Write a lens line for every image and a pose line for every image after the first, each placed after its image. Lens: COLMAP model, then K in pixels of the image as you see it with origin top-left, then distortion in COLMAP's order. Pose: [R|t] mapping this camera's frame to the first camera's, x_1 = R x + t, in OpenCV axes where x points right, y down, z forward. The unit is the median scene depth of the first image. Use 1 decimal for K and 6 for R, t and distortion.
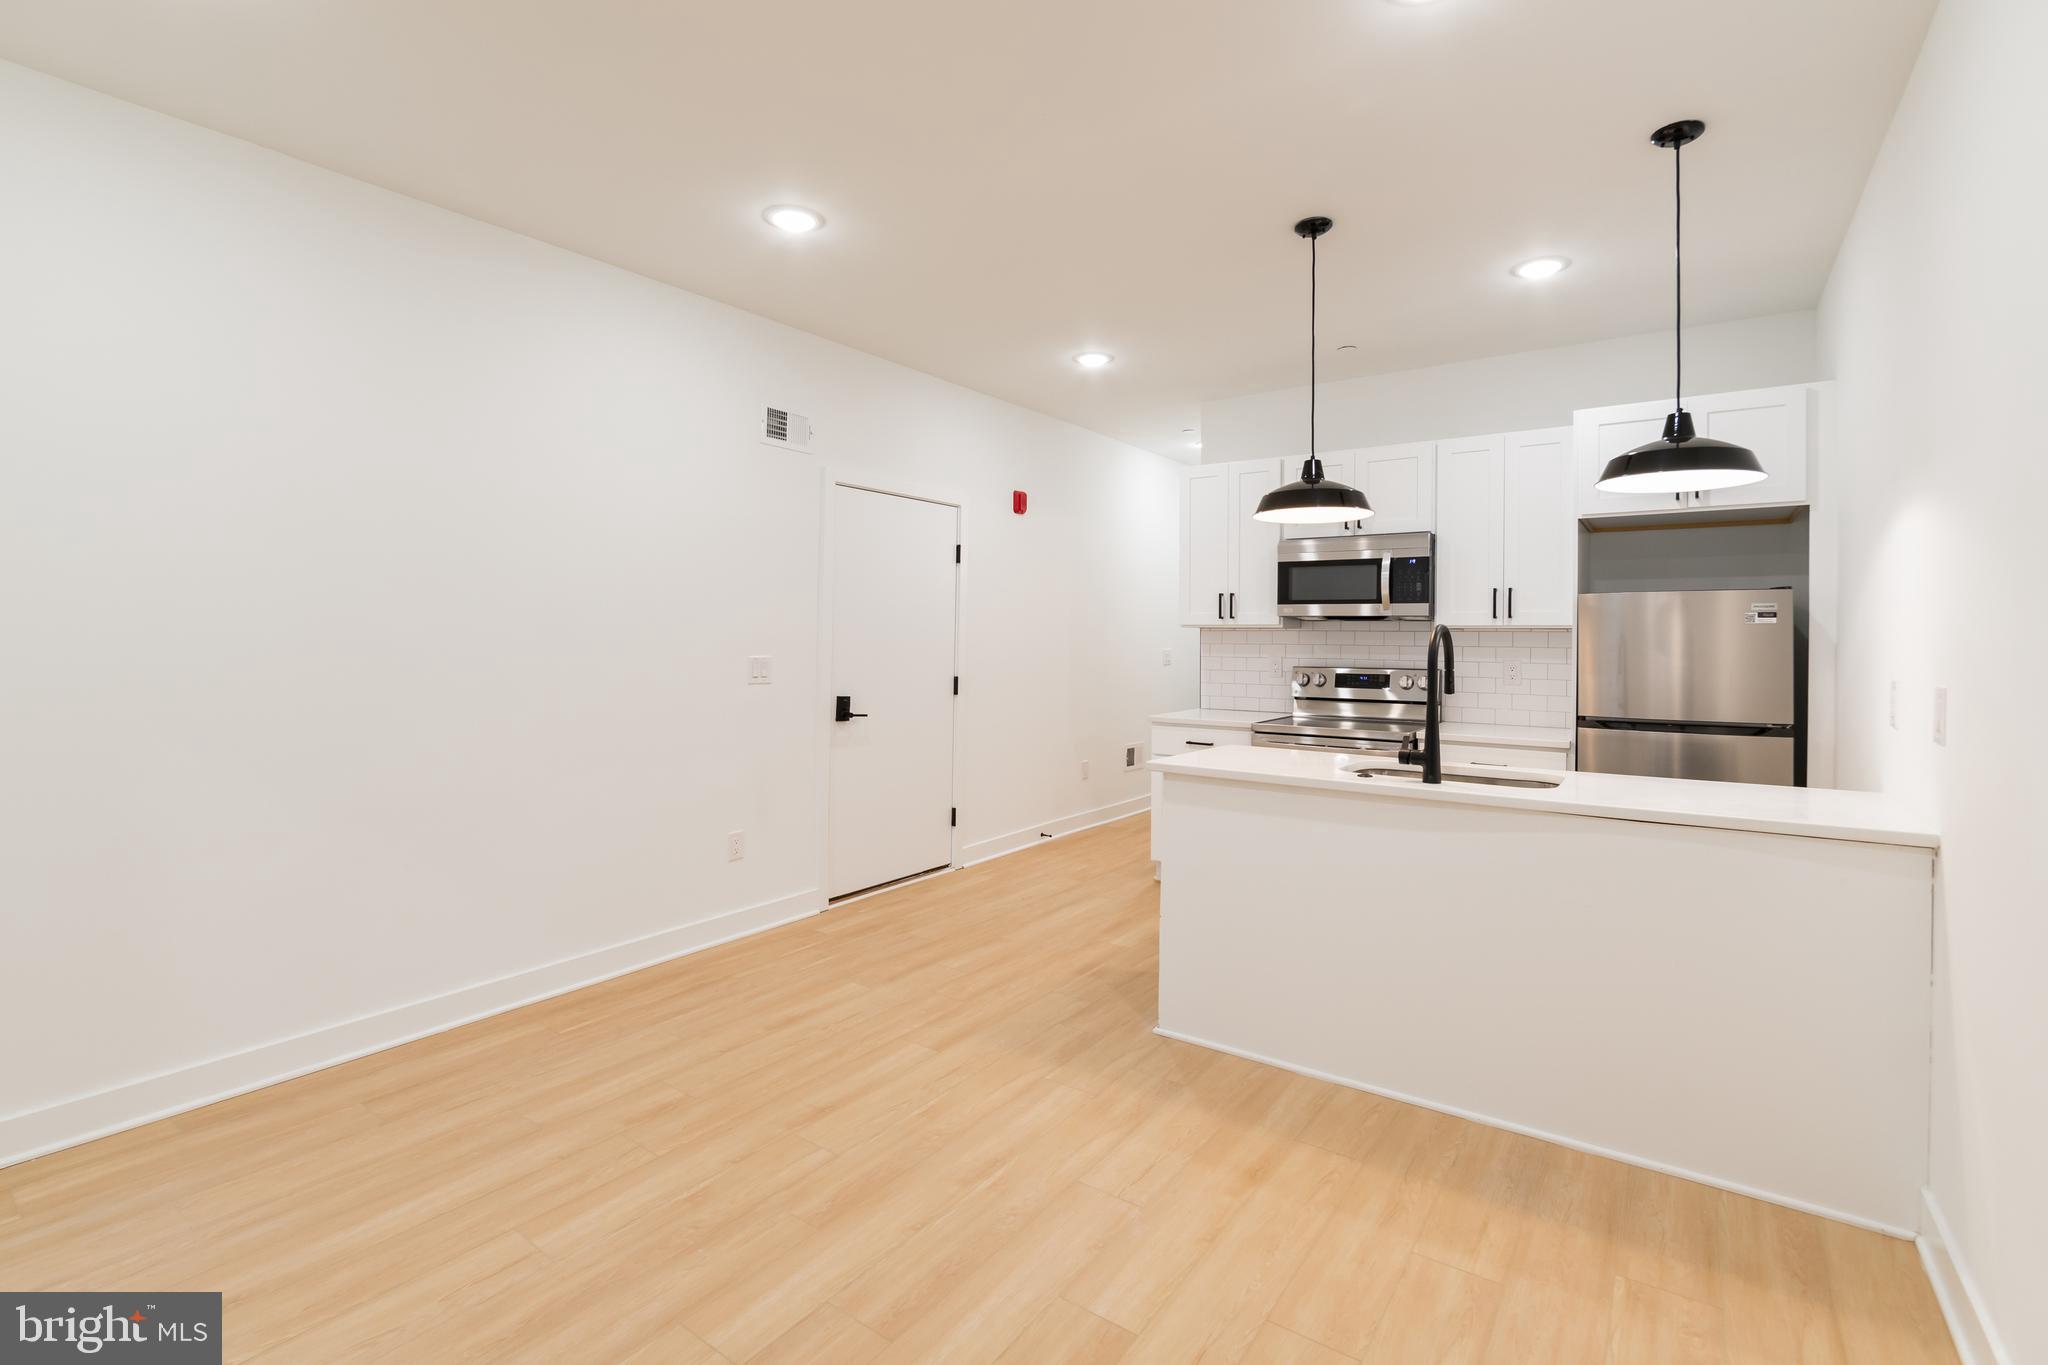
lens RADIAL K [[918.2, 0, 1037.4], [0, 918.2, 632.5], [0, 0, 1]] dist [-0.016875, 0.000236]
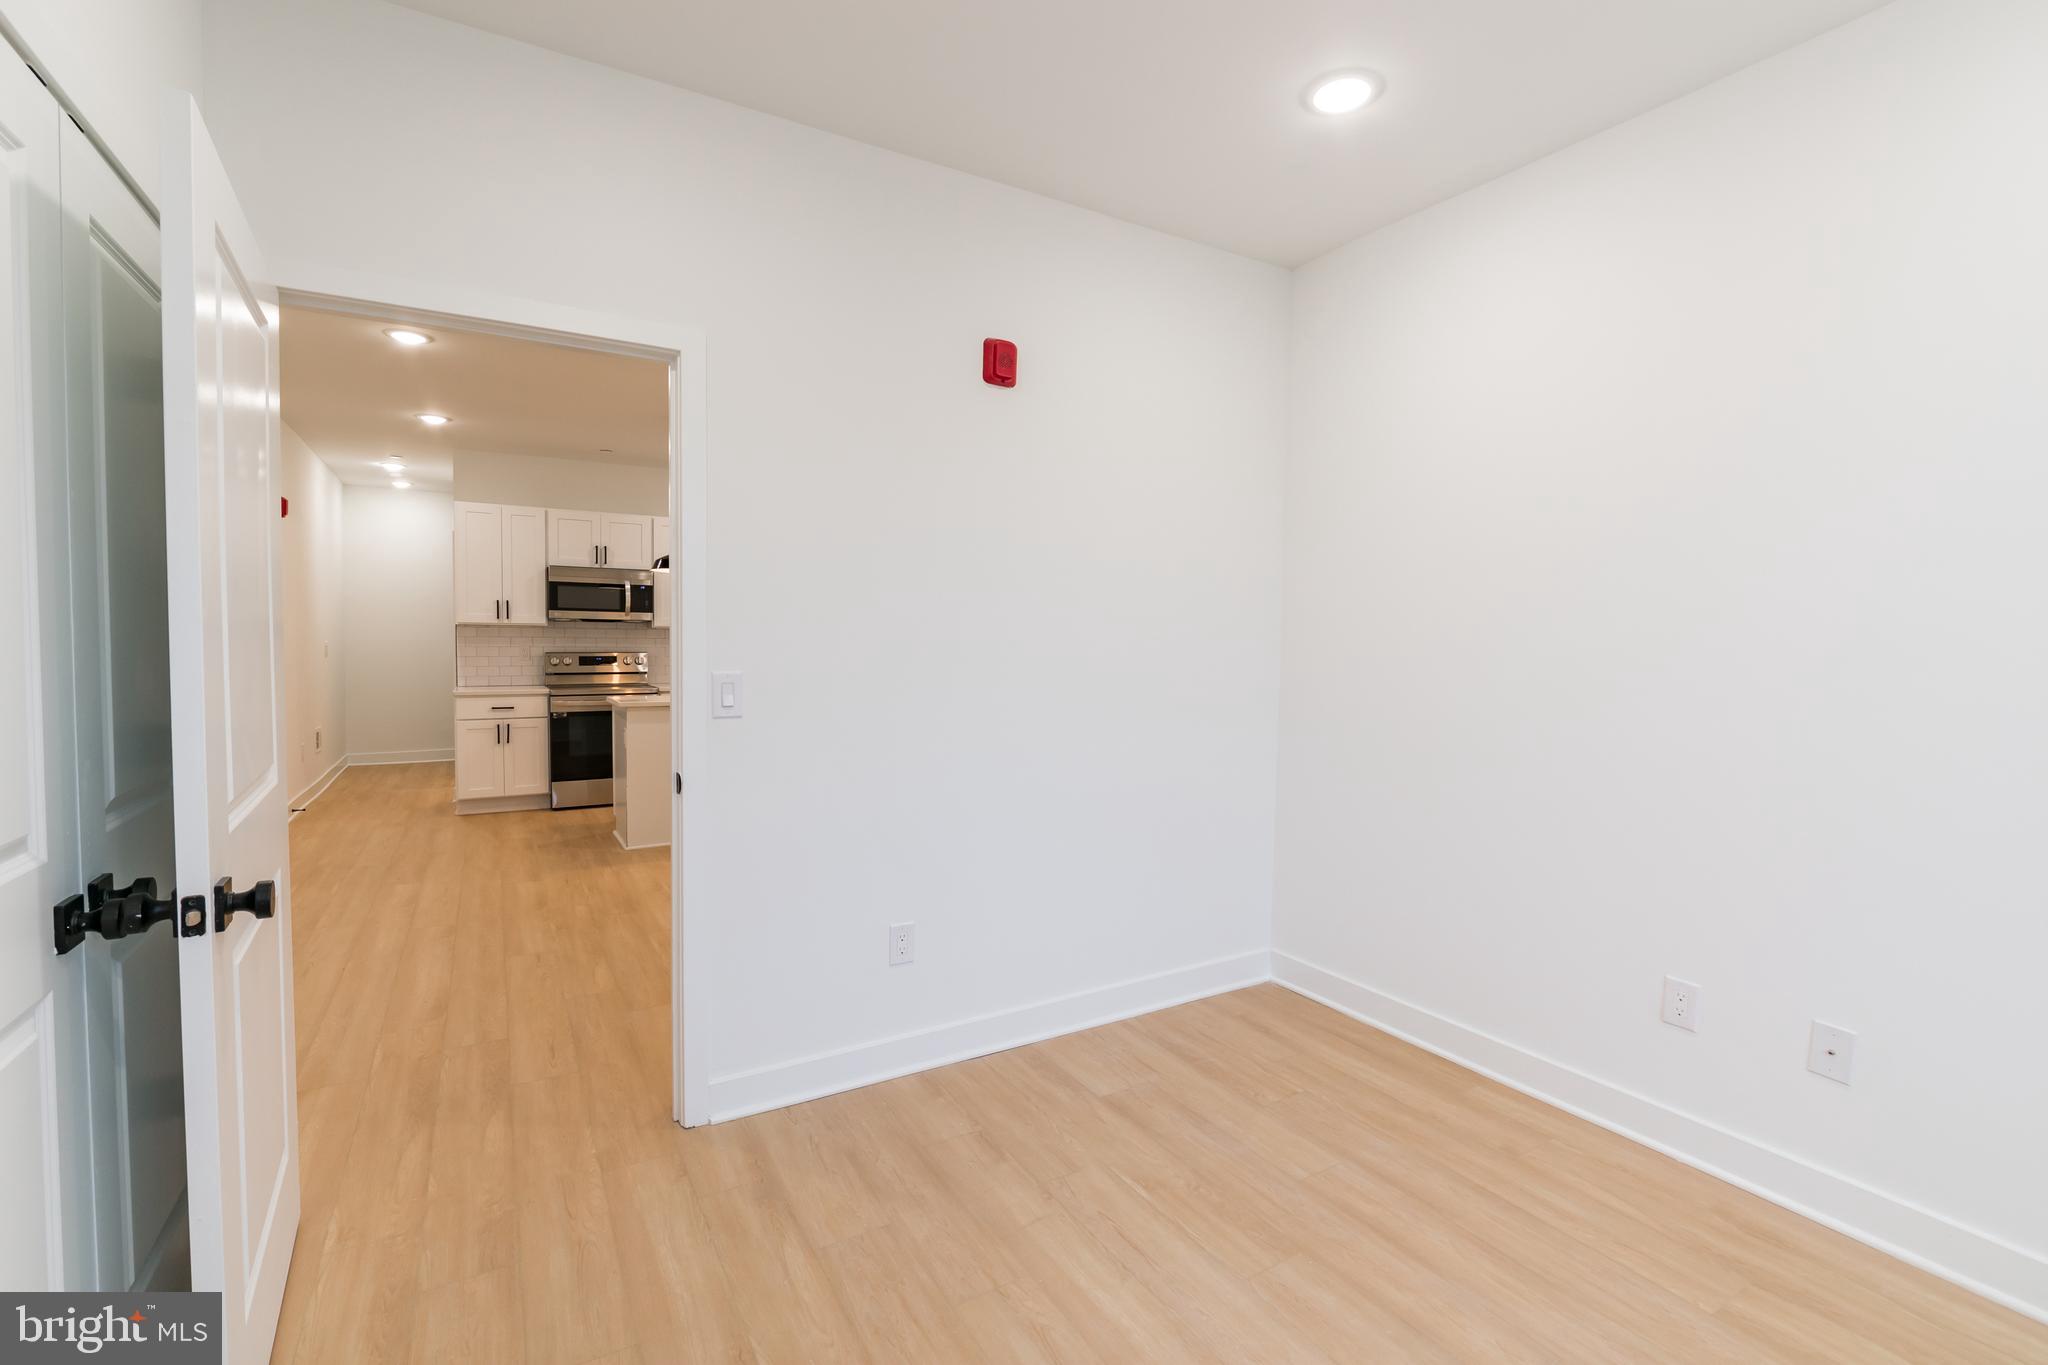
lens RADIAL K [[911.9, 0, 1034.6], [0, 911.9, 671.9], [0, 0, 1]] dist [-0.011564, 0.000318]
pose [[0.396152, -0.034224, 0.917547, -1.176065], [-0.011911, 0.999029, 0.042406, -0.004111], [-0.918108, -0.027728, 0.395360, -0.443315]]
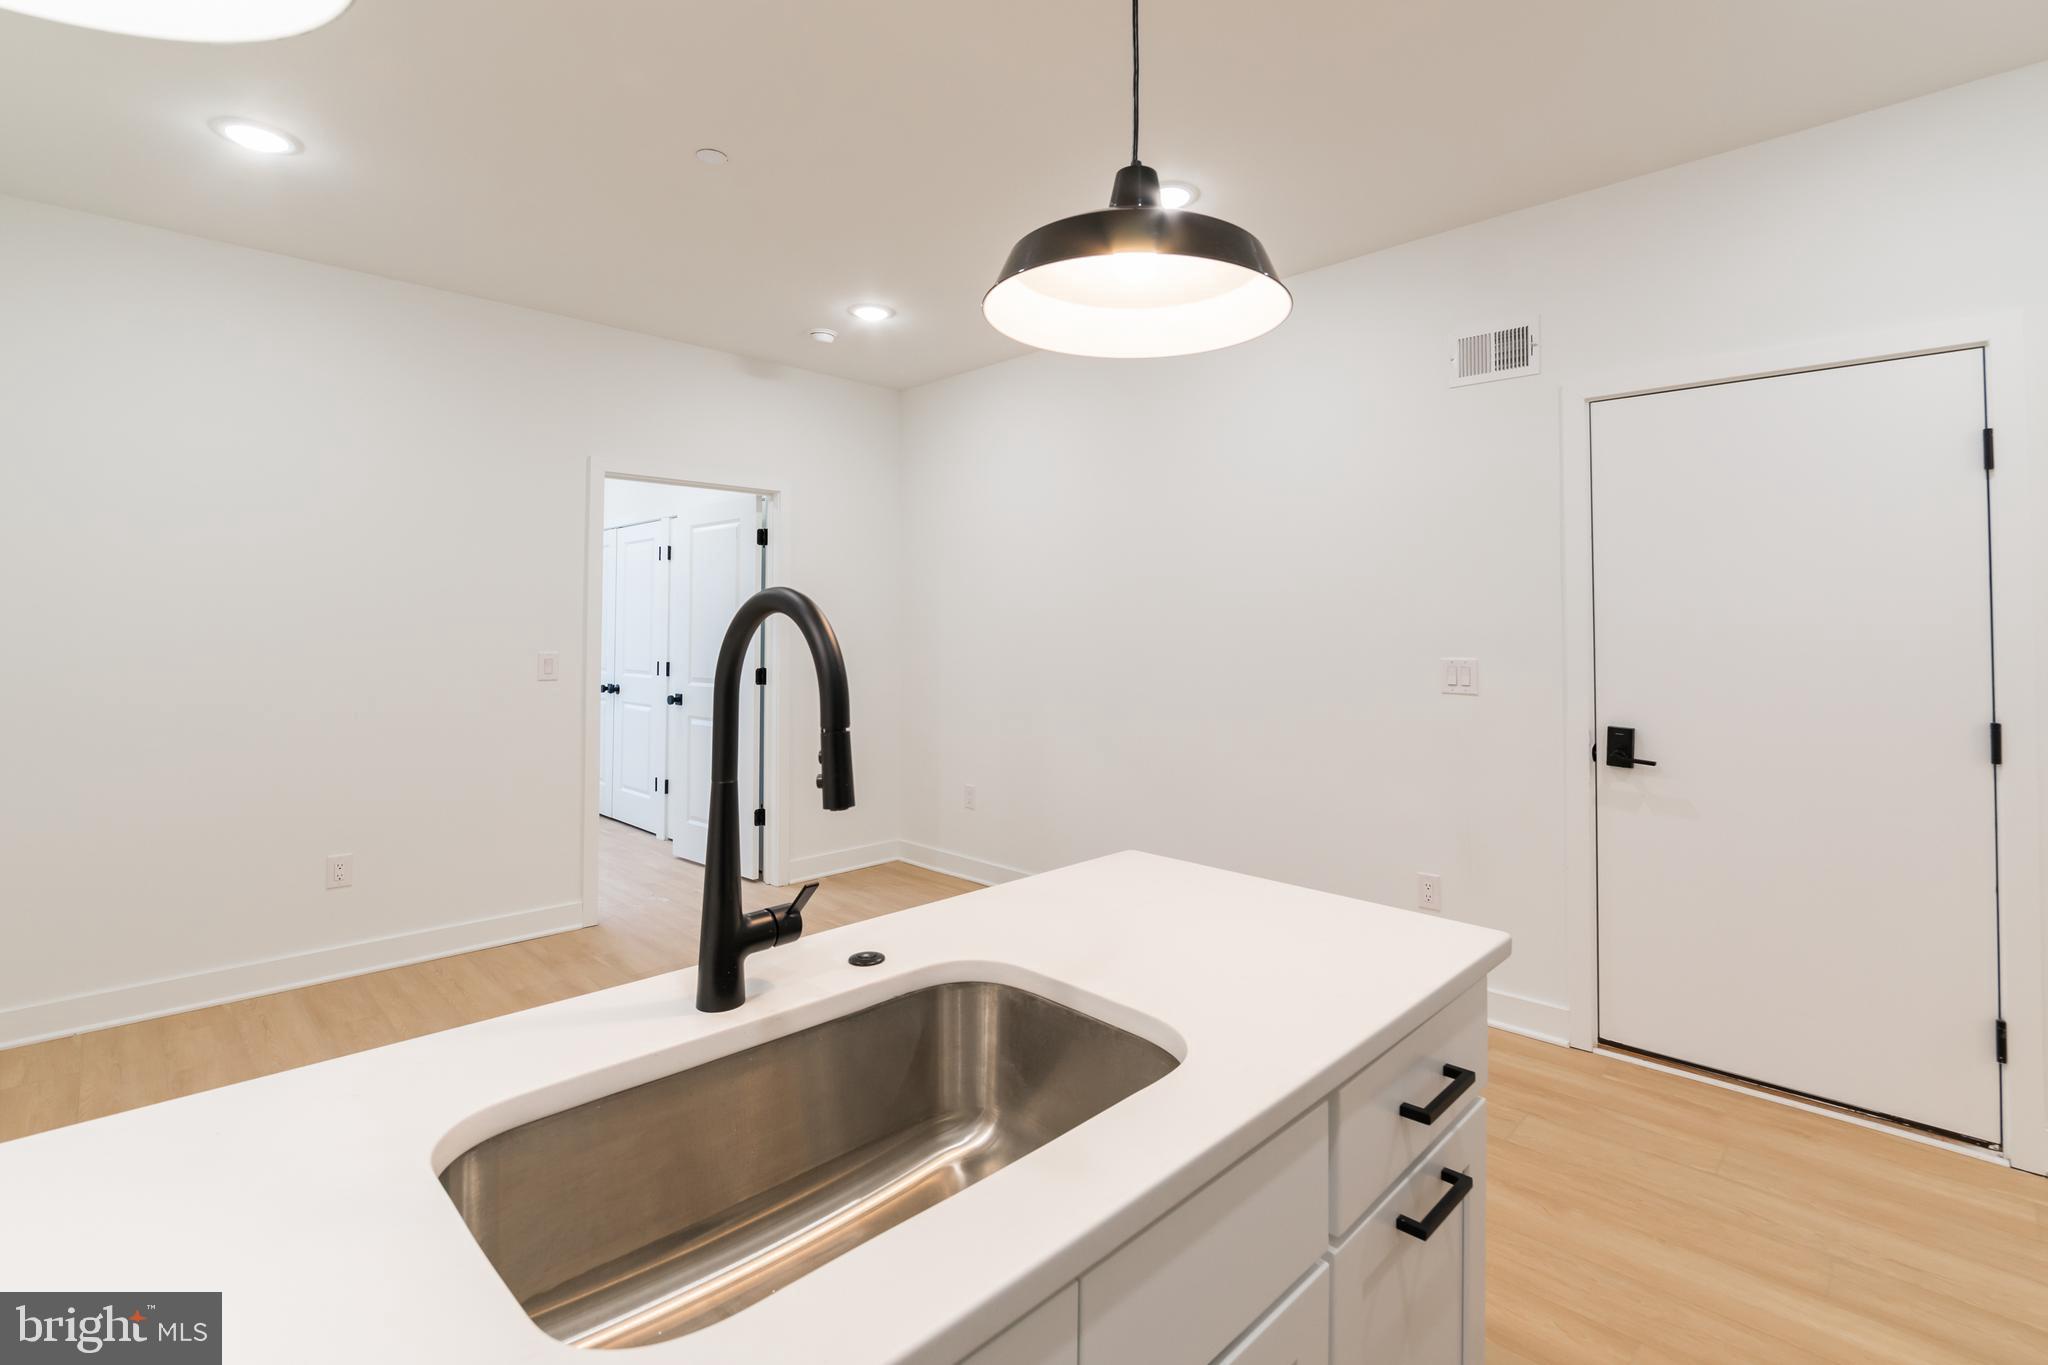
lens RADIAL K [[892.5, 0, 1027.8], [0, 892.5, 598.0], [0, 0, 1]] dist [0.010218, -0.016624]
pose [[-0.130634, -0.039162, -0.990657, 0.655723], [0.000091, 0.999219, -0.039513, 0.005605], [0.991431, -0.005252, -0.130529, 0.965039]]
